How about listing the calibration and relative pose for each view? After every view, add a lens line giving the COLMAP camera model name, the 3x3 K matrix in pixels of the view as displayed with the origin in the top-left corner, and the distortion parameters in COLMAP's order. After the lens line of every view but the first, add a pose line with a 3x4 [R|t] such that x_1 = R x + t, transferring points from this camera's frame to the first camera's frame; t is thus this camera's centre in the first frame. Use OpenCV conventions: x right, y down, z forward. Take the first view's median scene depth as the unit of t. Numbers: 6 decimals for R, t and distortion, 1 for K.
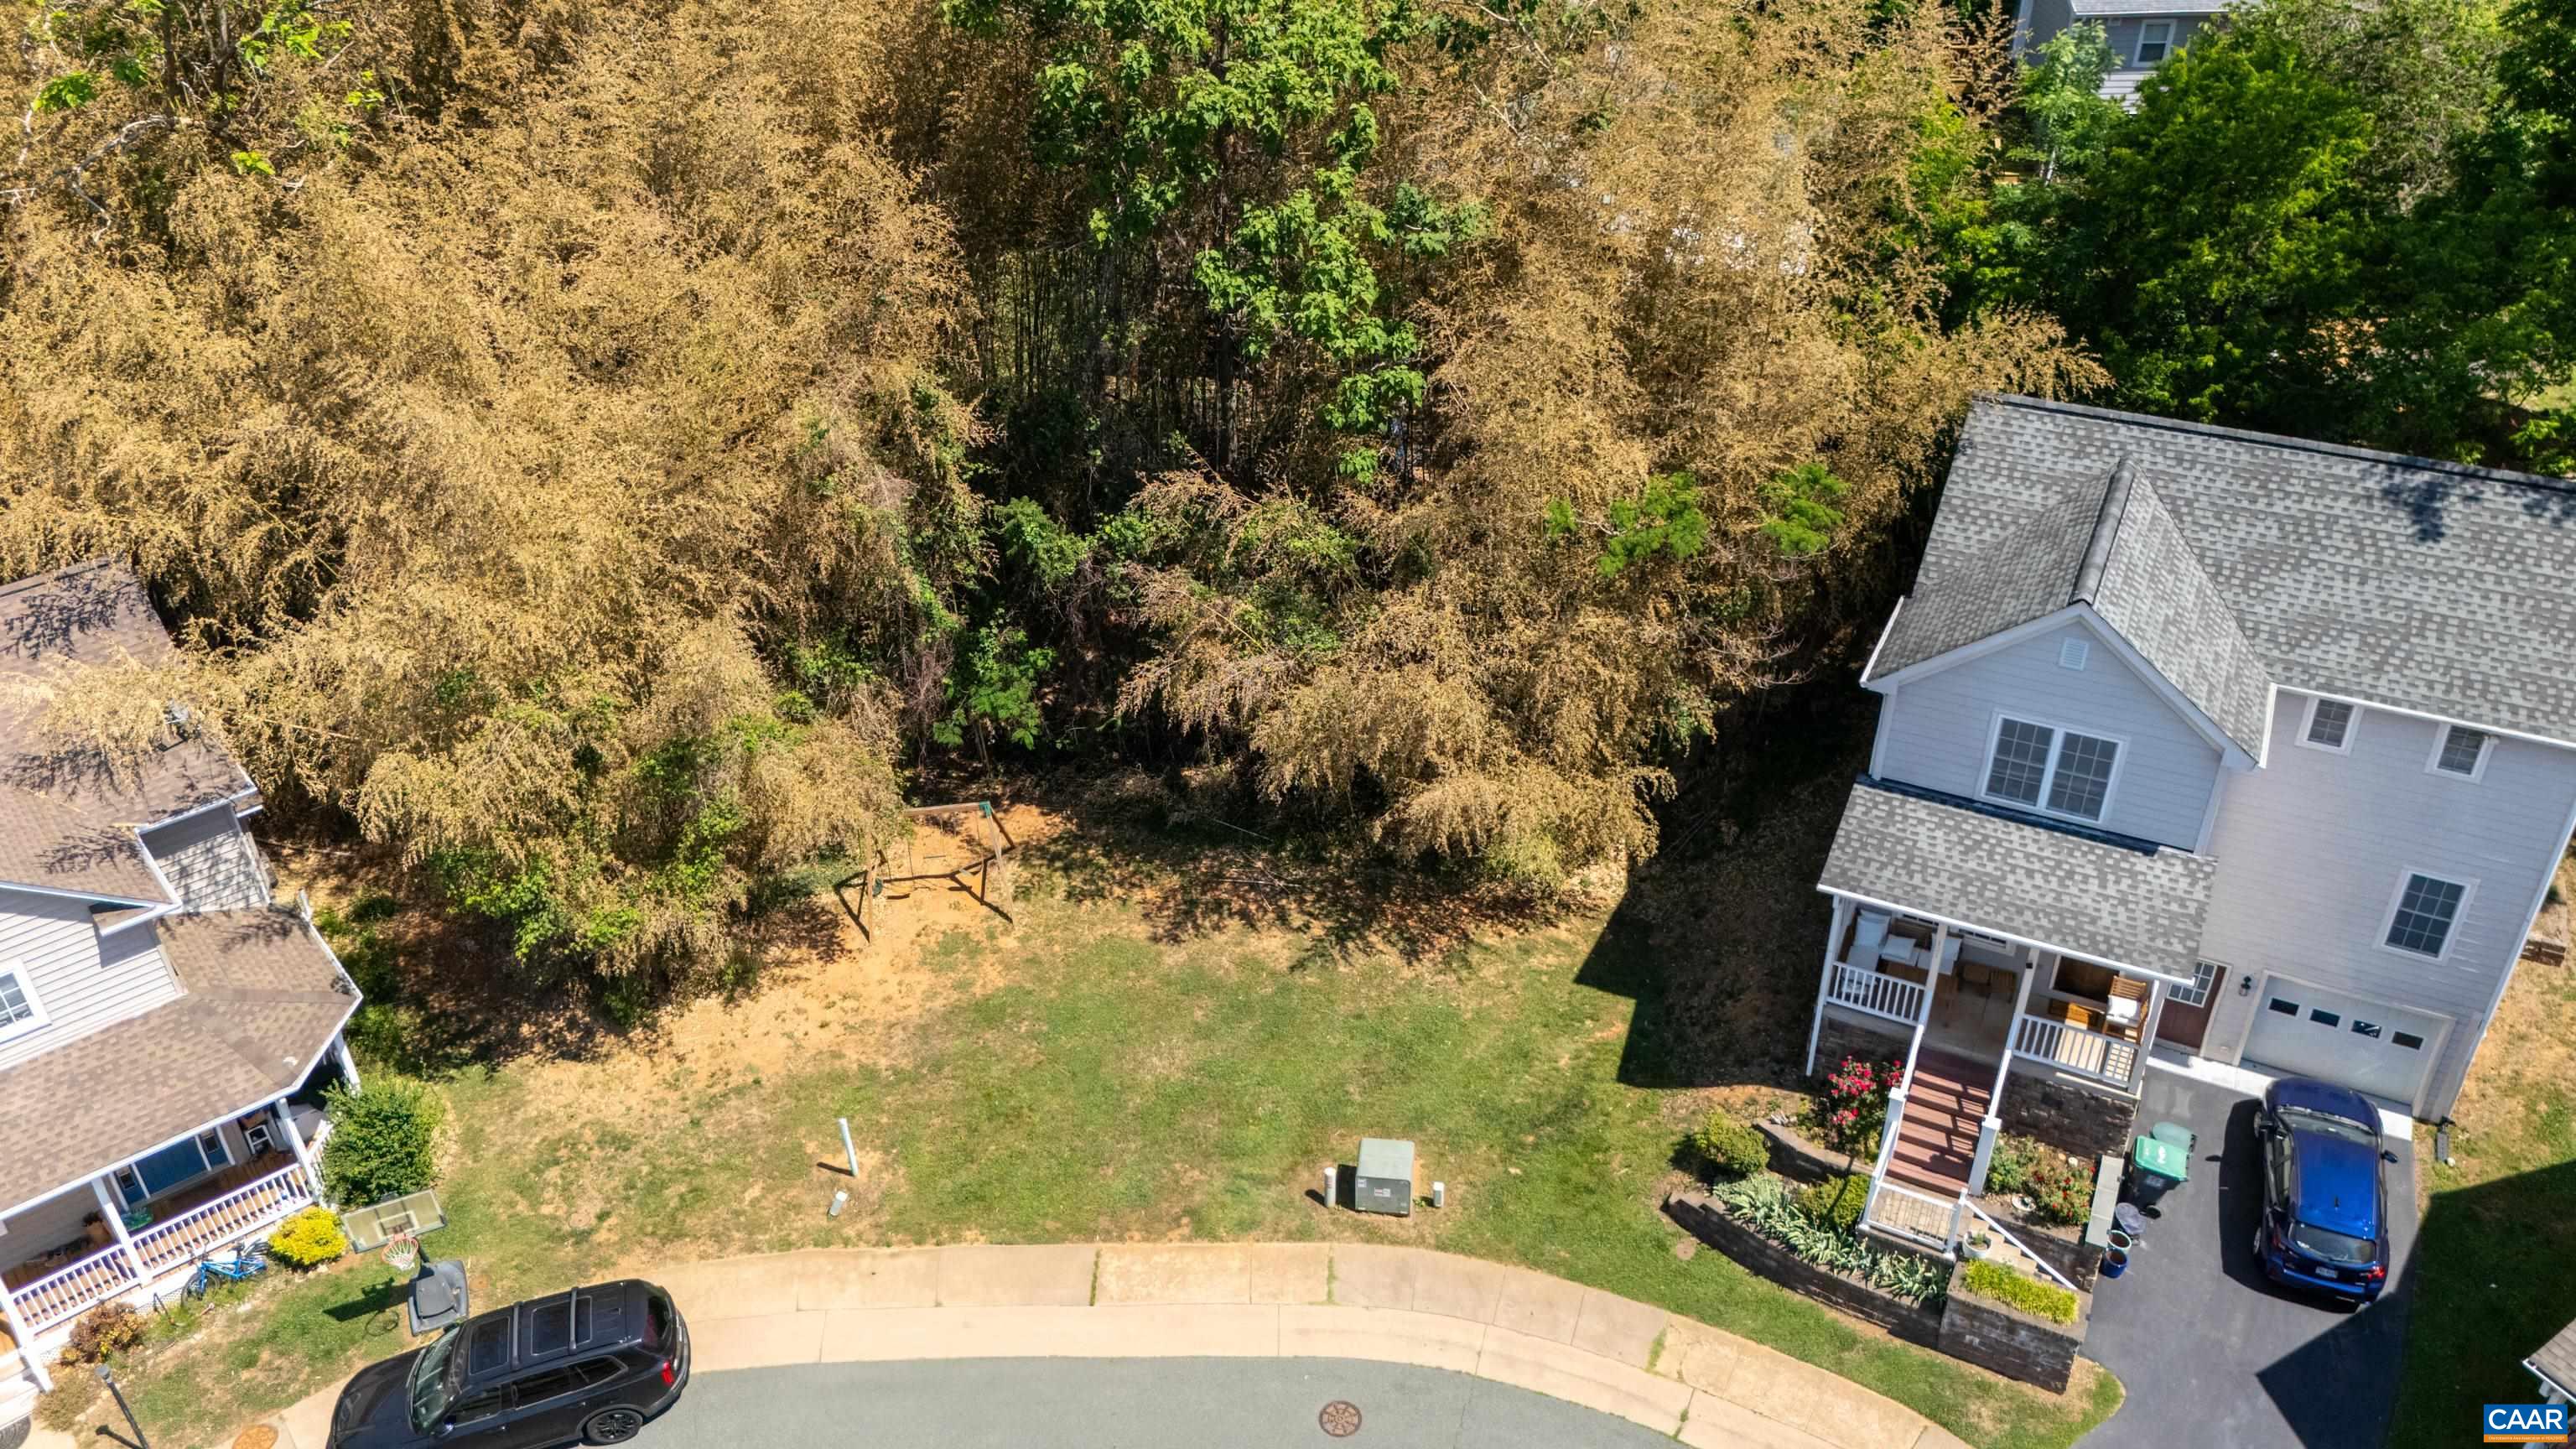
lens RADIAL K [[1941.4, 0, 1288.0], [0, 1941.4, 724.5], [0, 0, 1]] dist [0.034123, -0.004747]
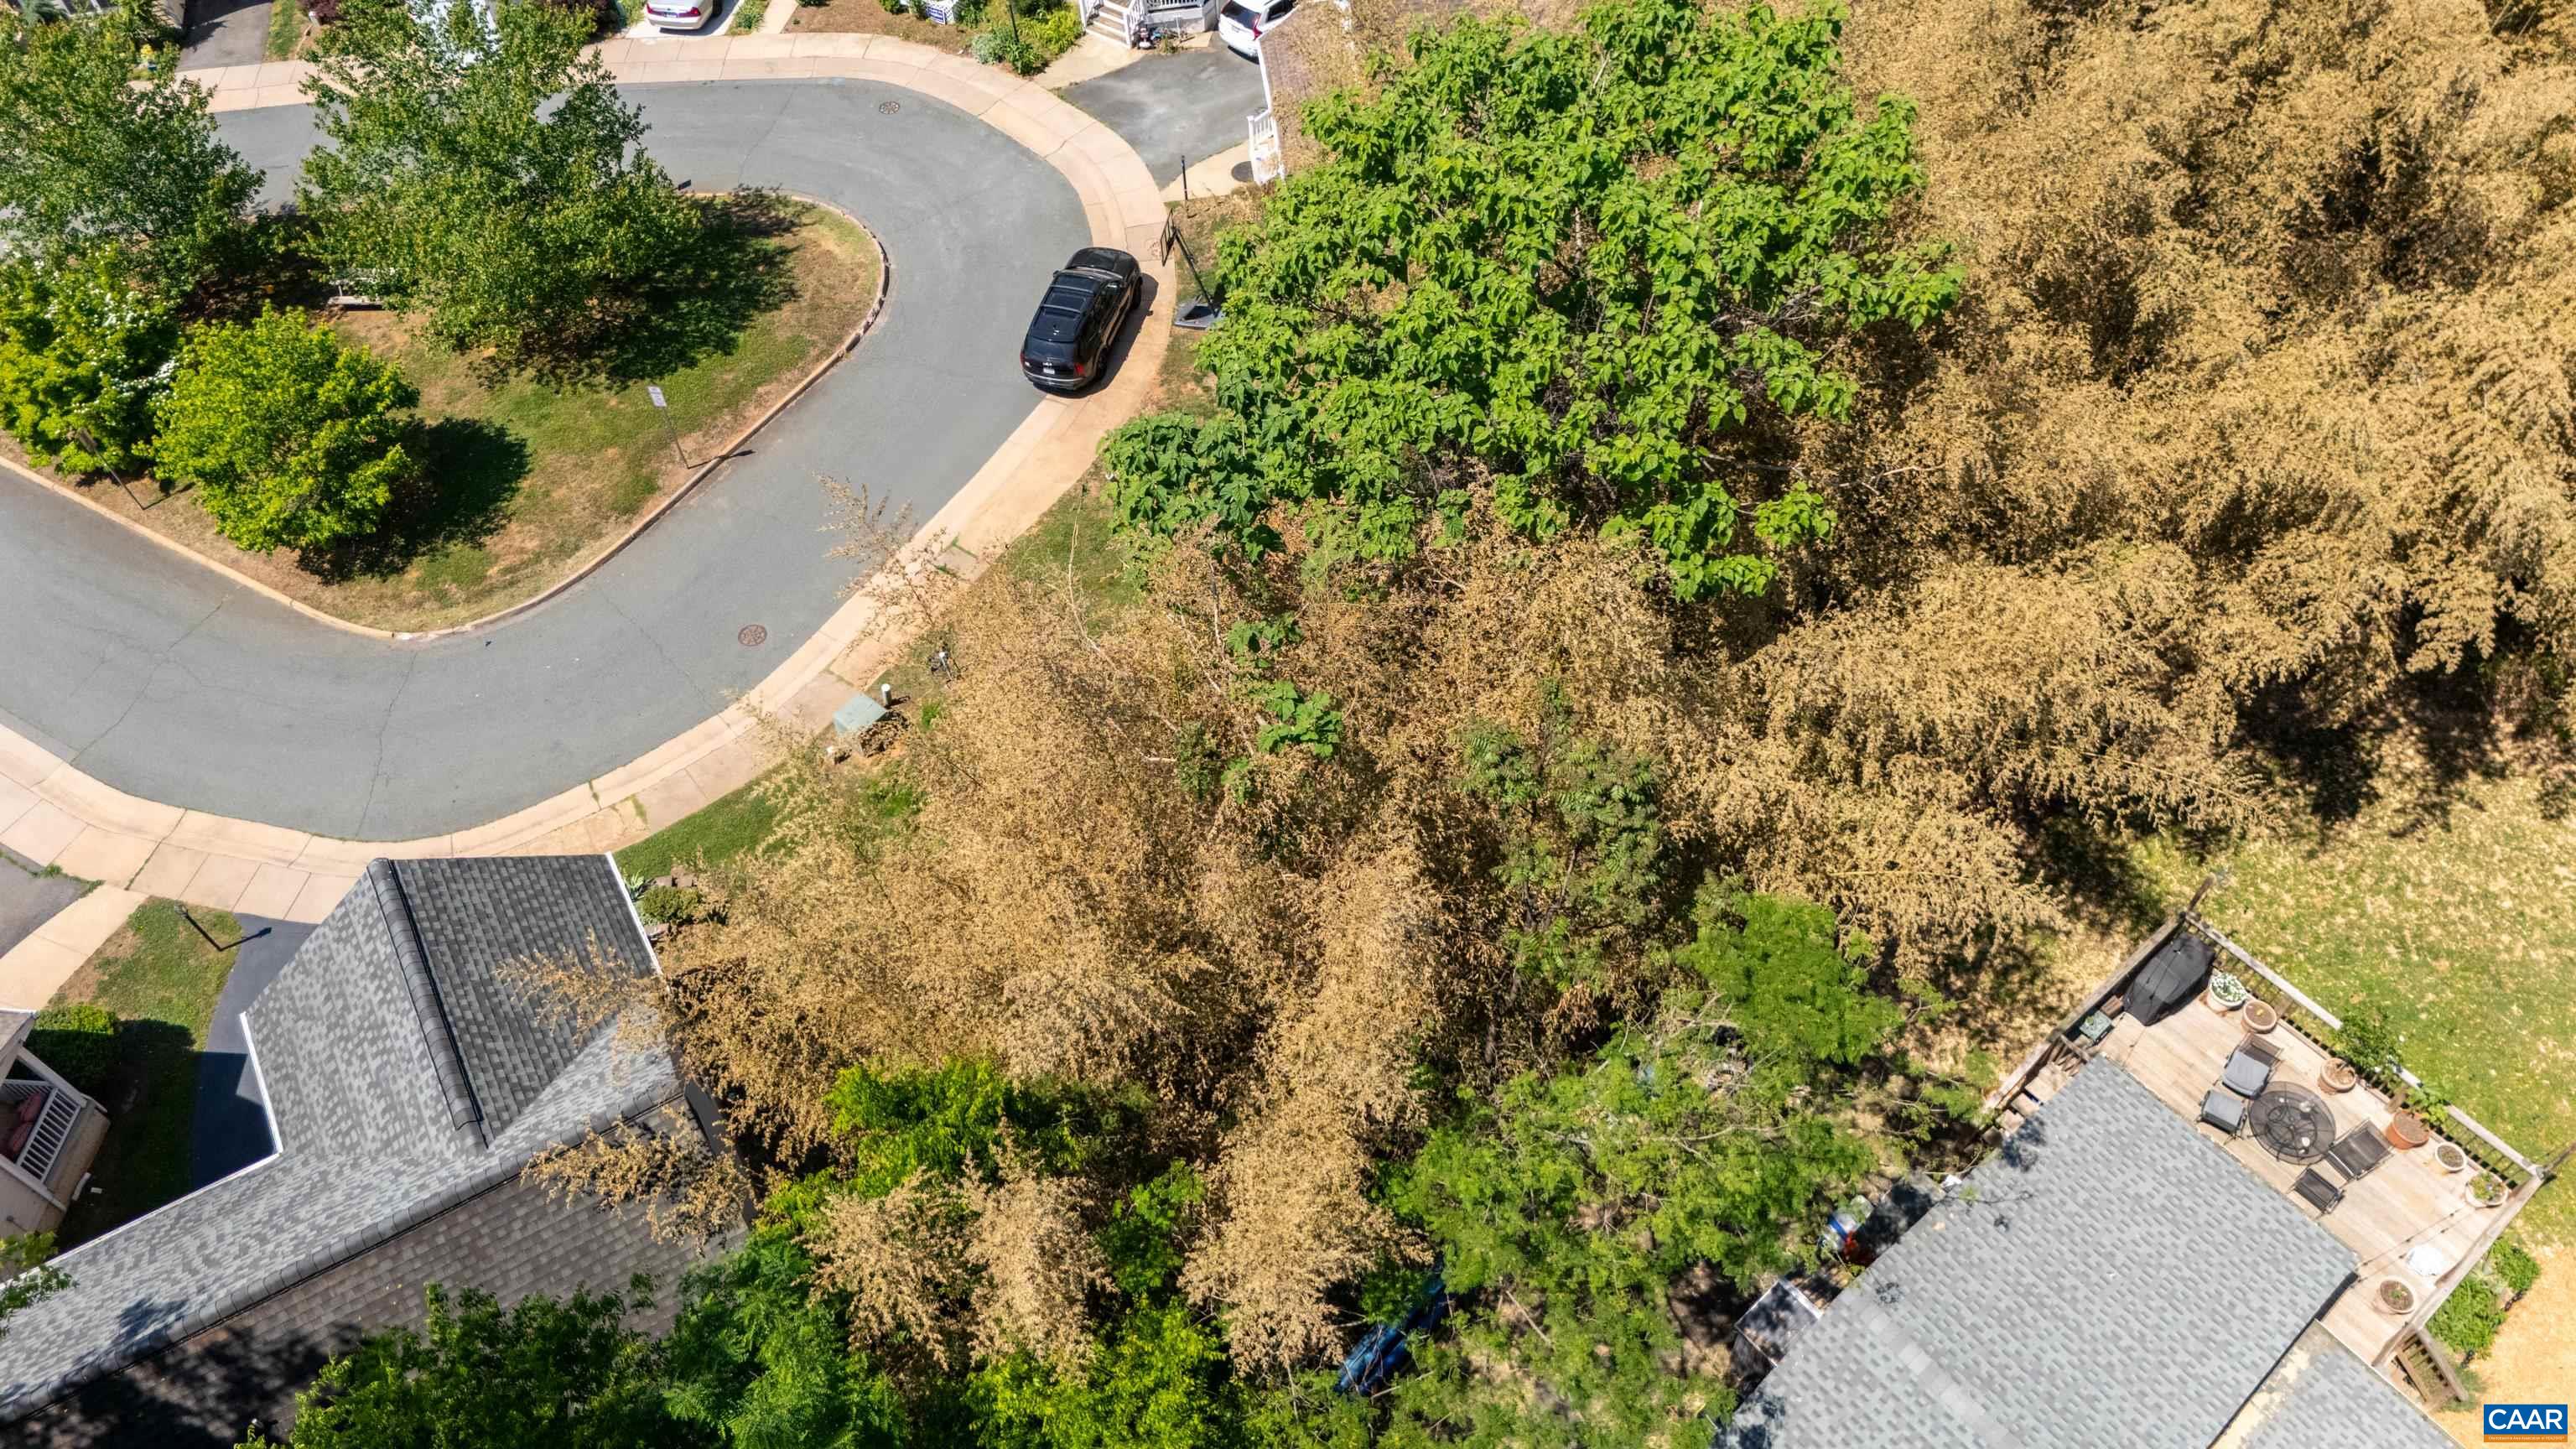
lens RADIAL K [[1941.4, 0, 1288.0], [0, 1941.4, 724.5], [0, 0, 1]] dist [0.034123, -0.004747]
pose [[-0.548496, 0.691664, -0.469843, 0.514985], [-0.424282, 0.253972, 0.869185, -1.041415], [0.720511, 0.676091, 0.154158, 1.011006]]
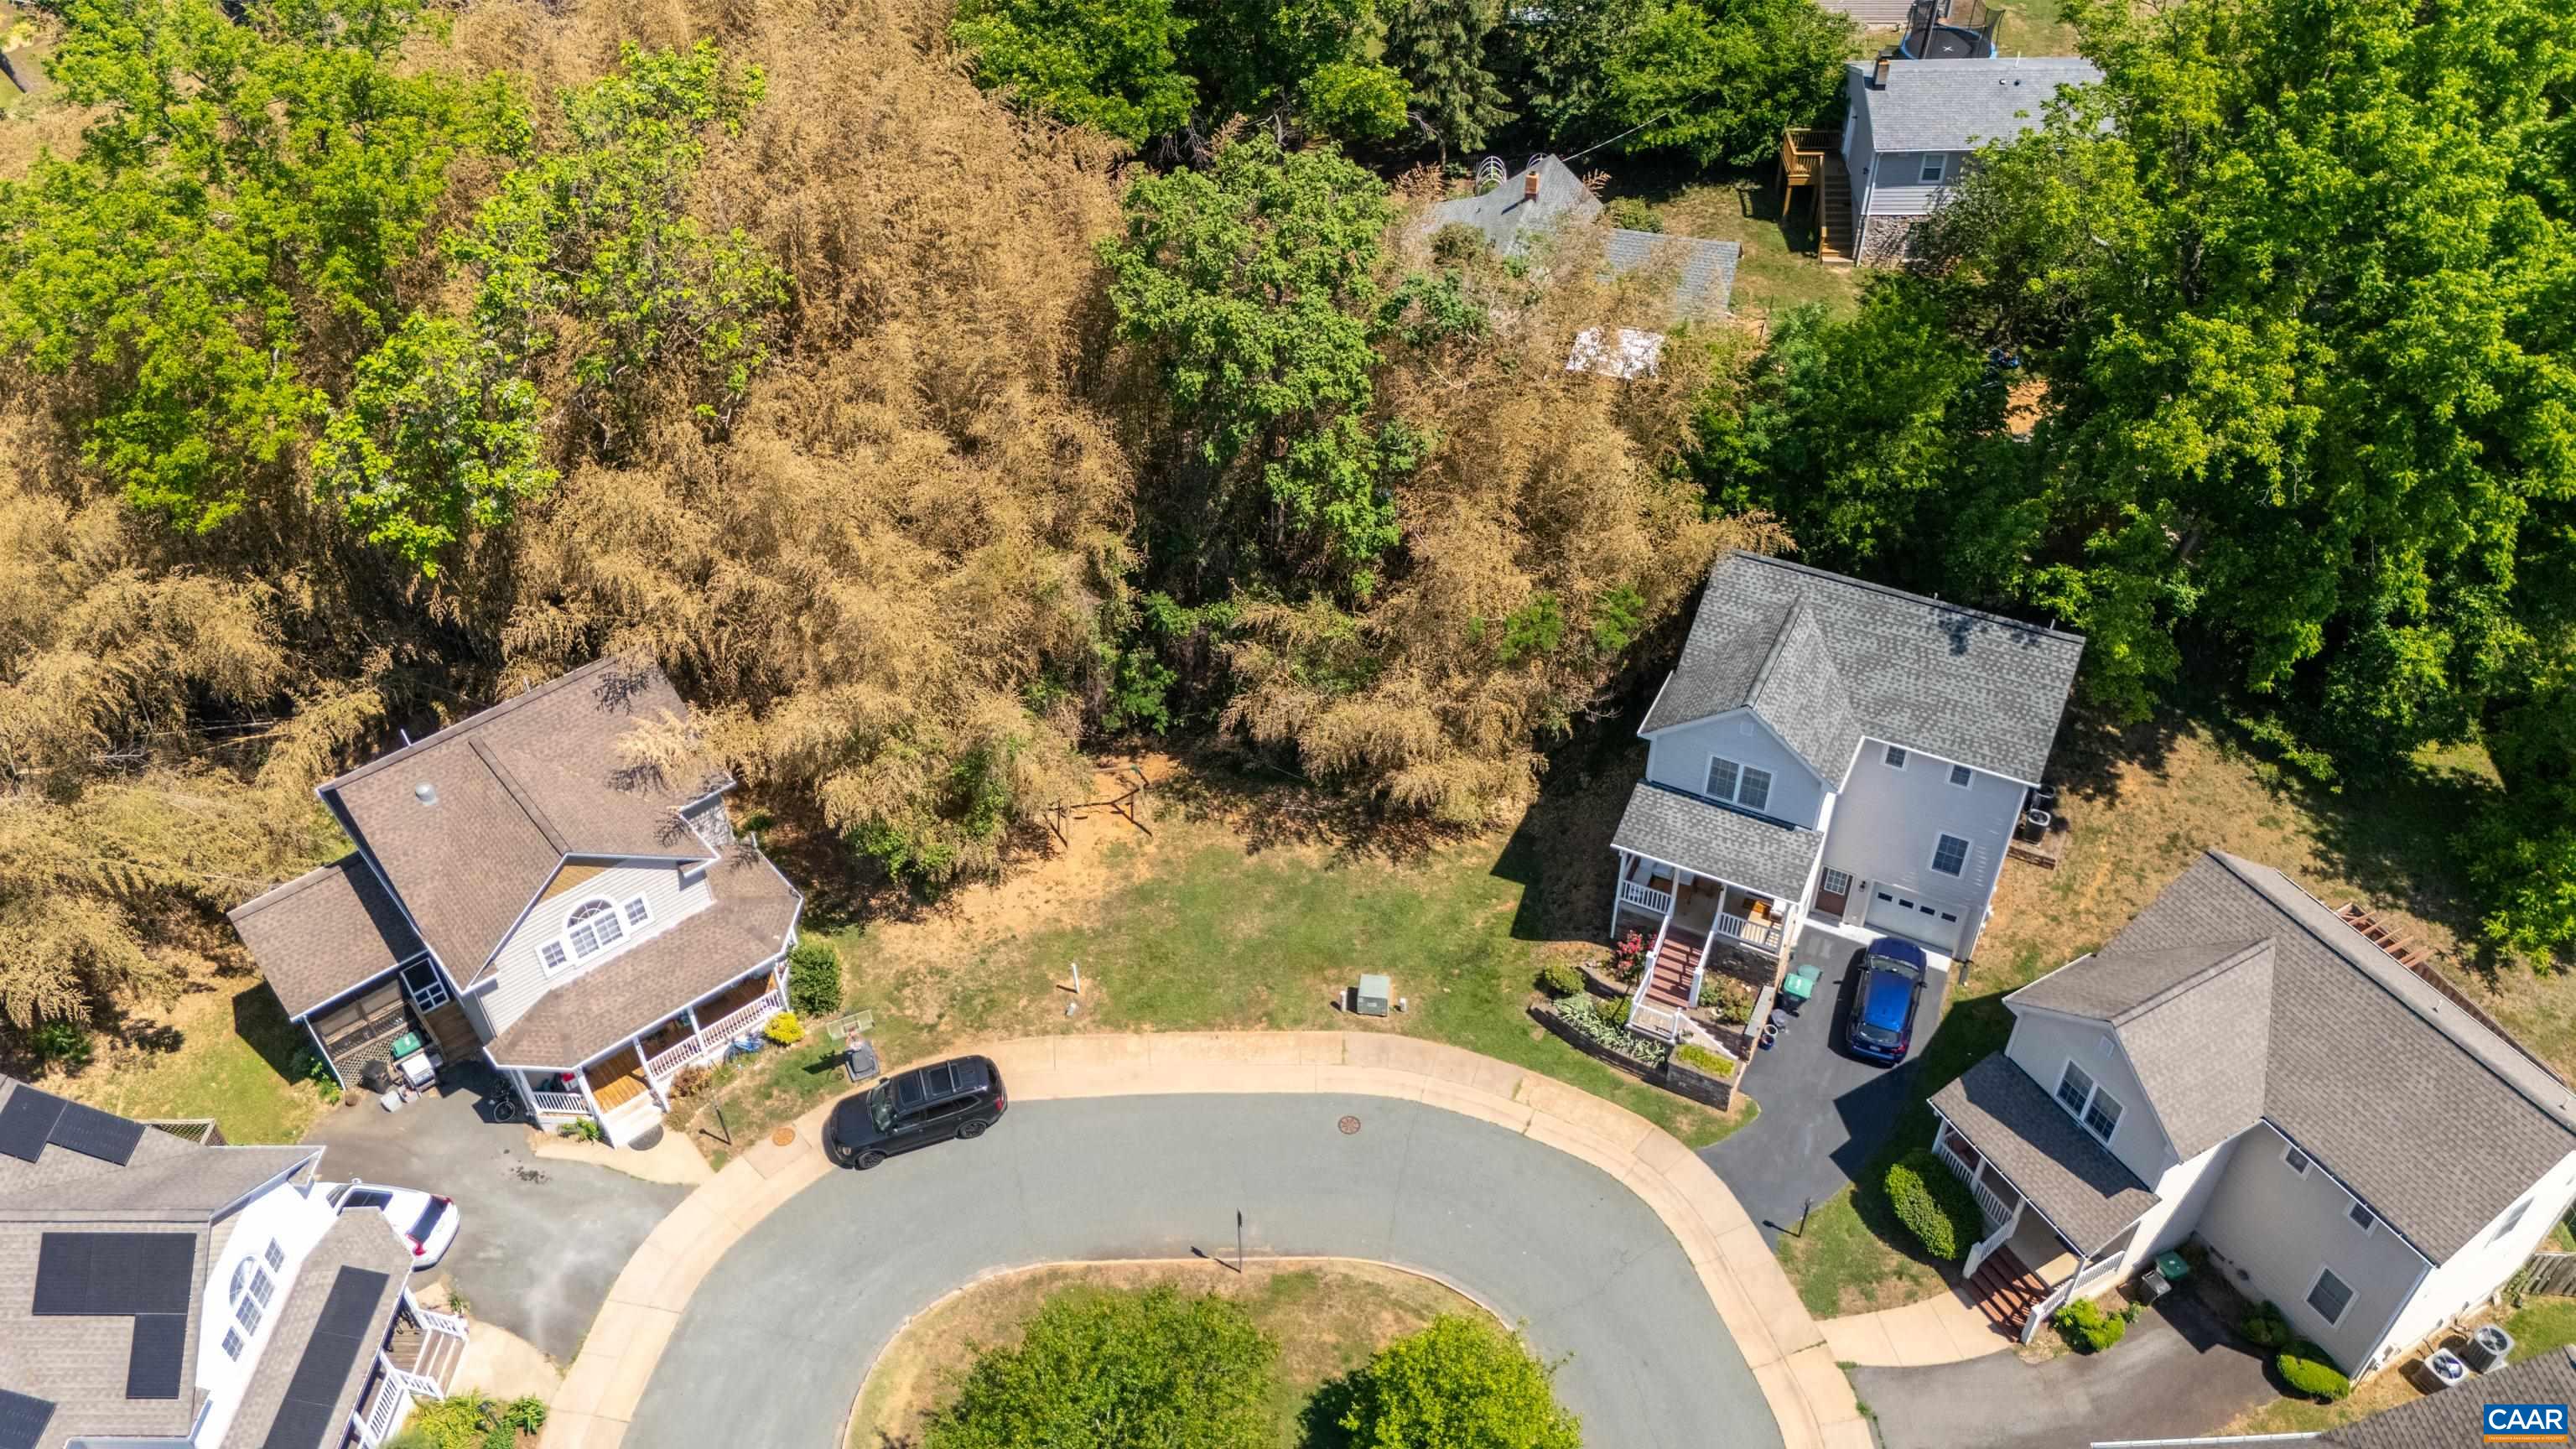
lens RADIAL K [[1911.0, 0, 1288.0], [0, 1911.0, 724.5], [0, 0, 1]] dist [0.092389, -0.104985]
pose [[0.999988, -0.002749, -0.004070, -0.022178], [0.003344, 0.988024, 0.154265, -0.293397], [0.003597, -0.154277, 0.988021, -0.727036]]
